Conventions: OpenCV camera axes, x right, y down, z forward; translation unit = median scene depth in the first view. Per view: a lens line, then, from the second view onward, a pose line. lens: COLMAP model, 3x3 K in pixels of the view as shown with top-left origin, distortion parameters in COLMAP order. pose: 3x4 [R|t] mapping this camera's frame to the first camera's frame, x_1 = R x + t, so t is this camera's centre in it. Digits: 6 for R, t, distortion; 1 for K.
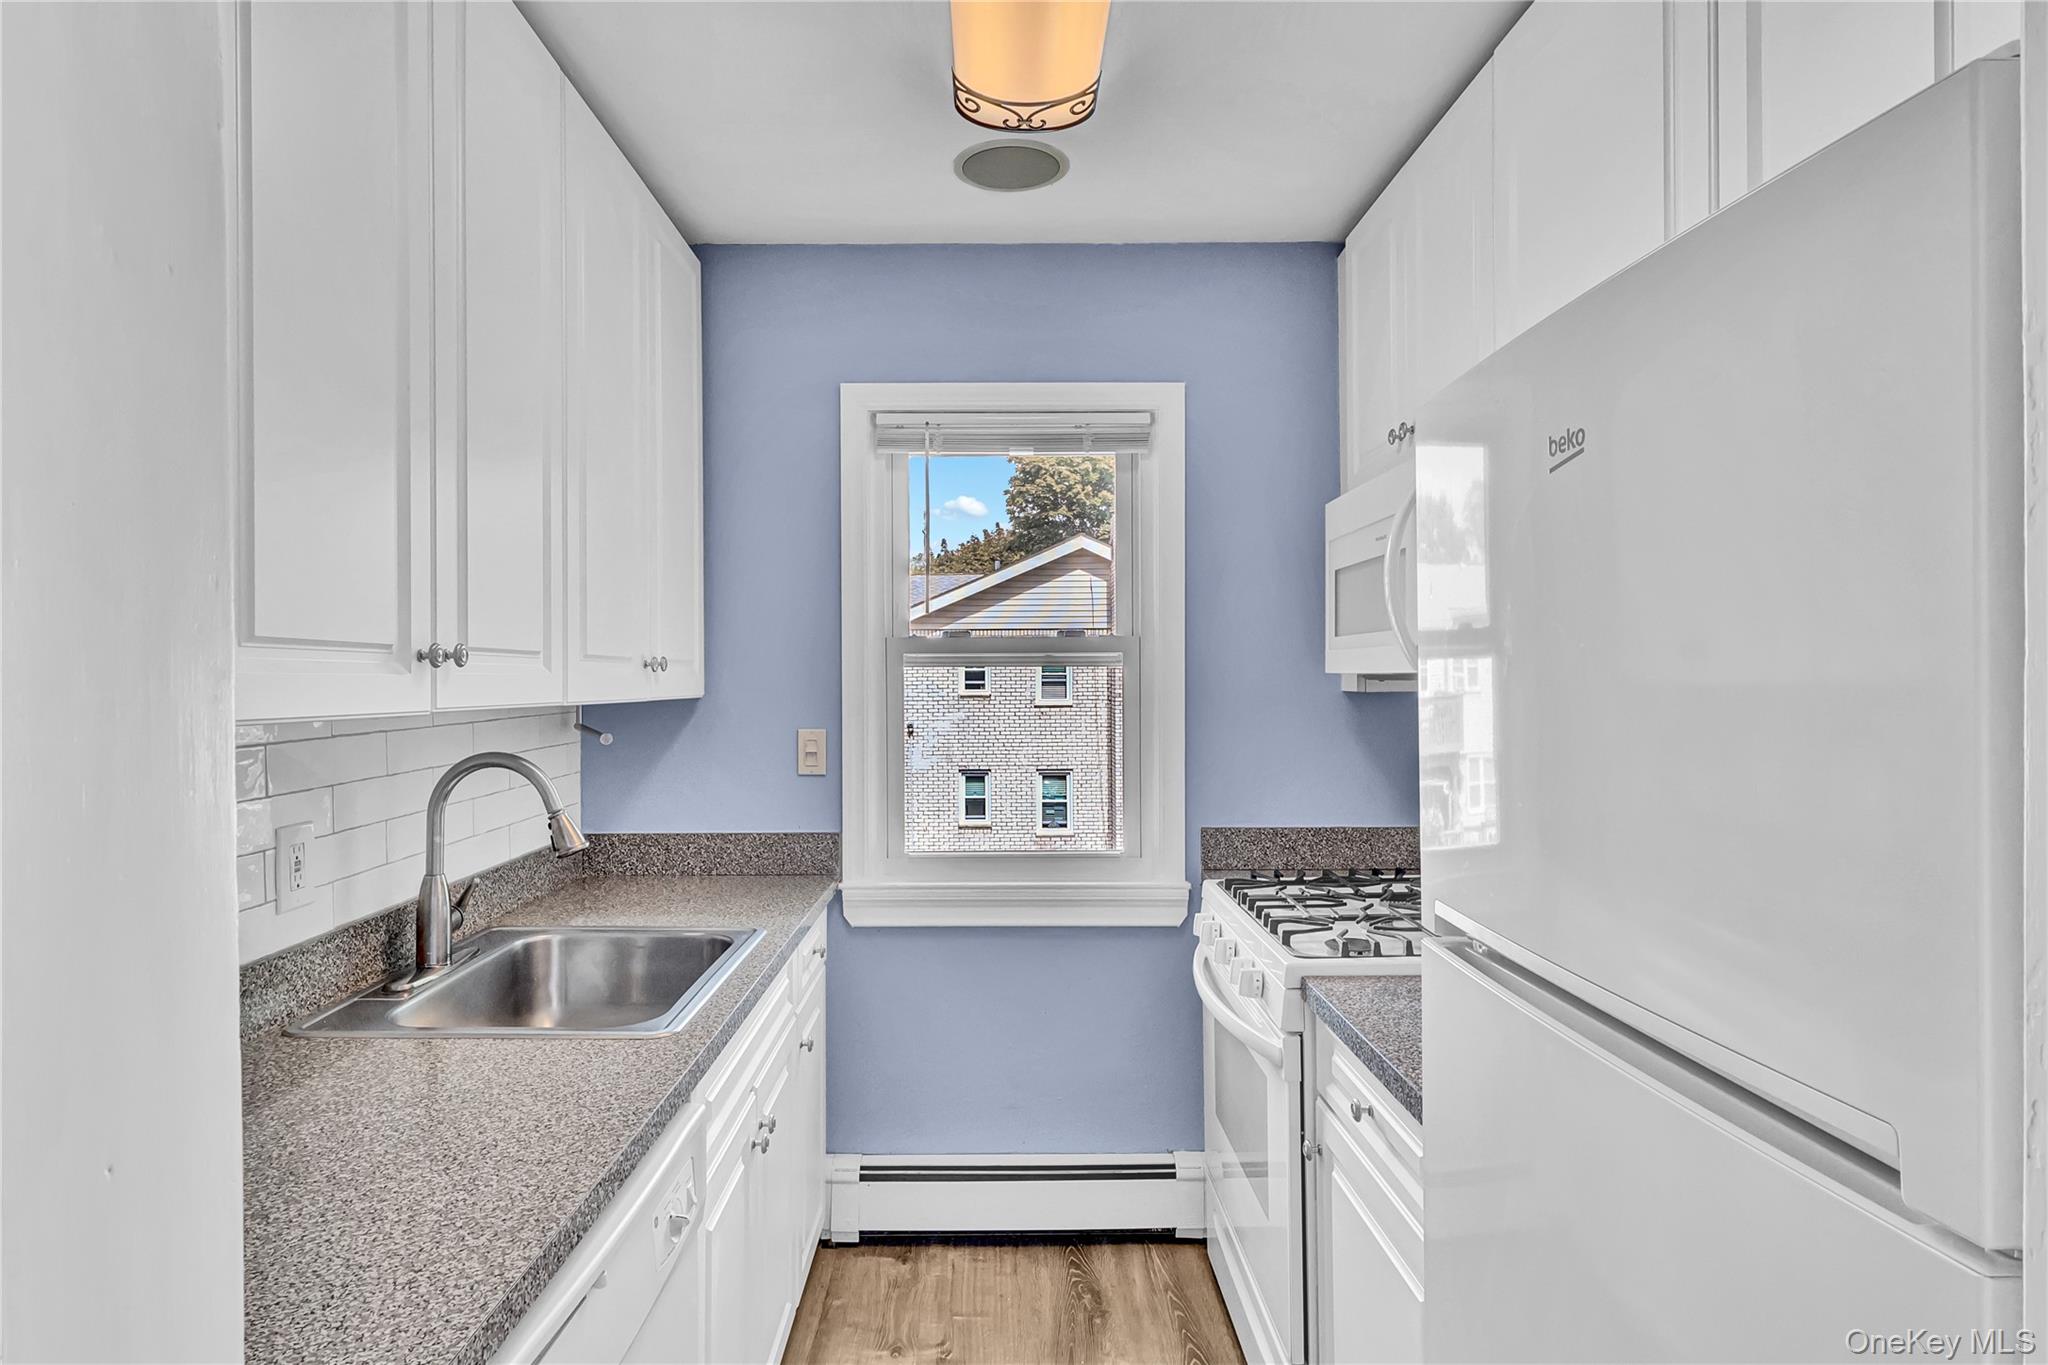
lens RADIAL K [[1043.4, 0, 1014.3], [0, 1043.4, 688.6], [0, 0, 1]] dist [-0.008414, 0.000282]
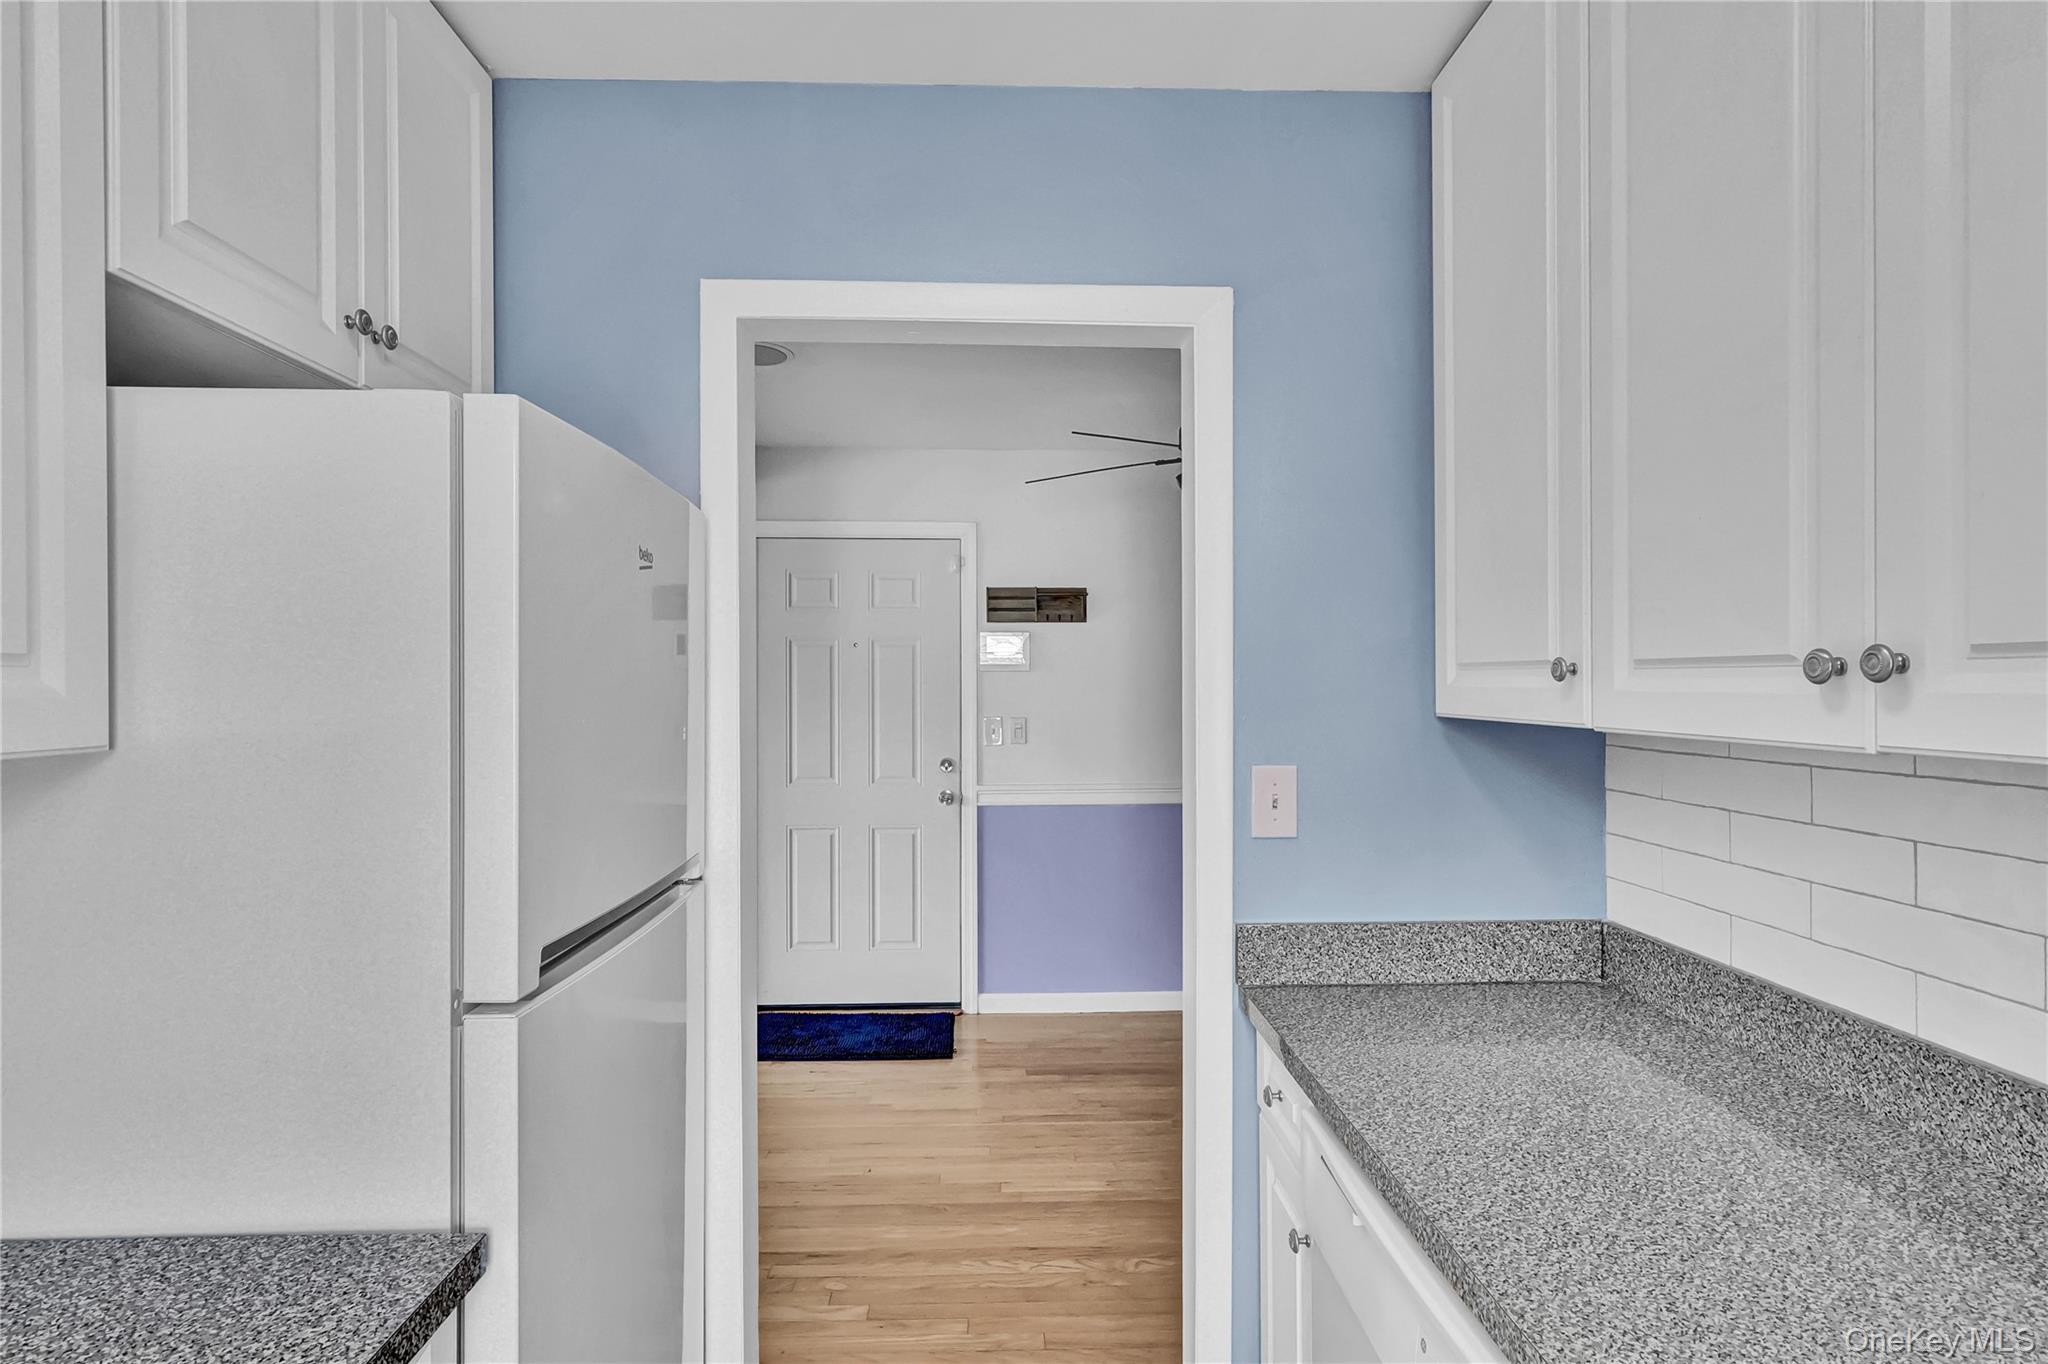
lens RADIAL K [[1043.4, 0, 1020.7], [0, 1043.4, 677.3], [0, 0, 1]] dist [-0.008414, 0.000282]
pose [[-0.999733, 0.017517, -0.015096, -0.000769], [0.017438, 0.999834, 0.005340, -0.004347], [0.015187, 0.005075, -0.999872, 0.176215]]
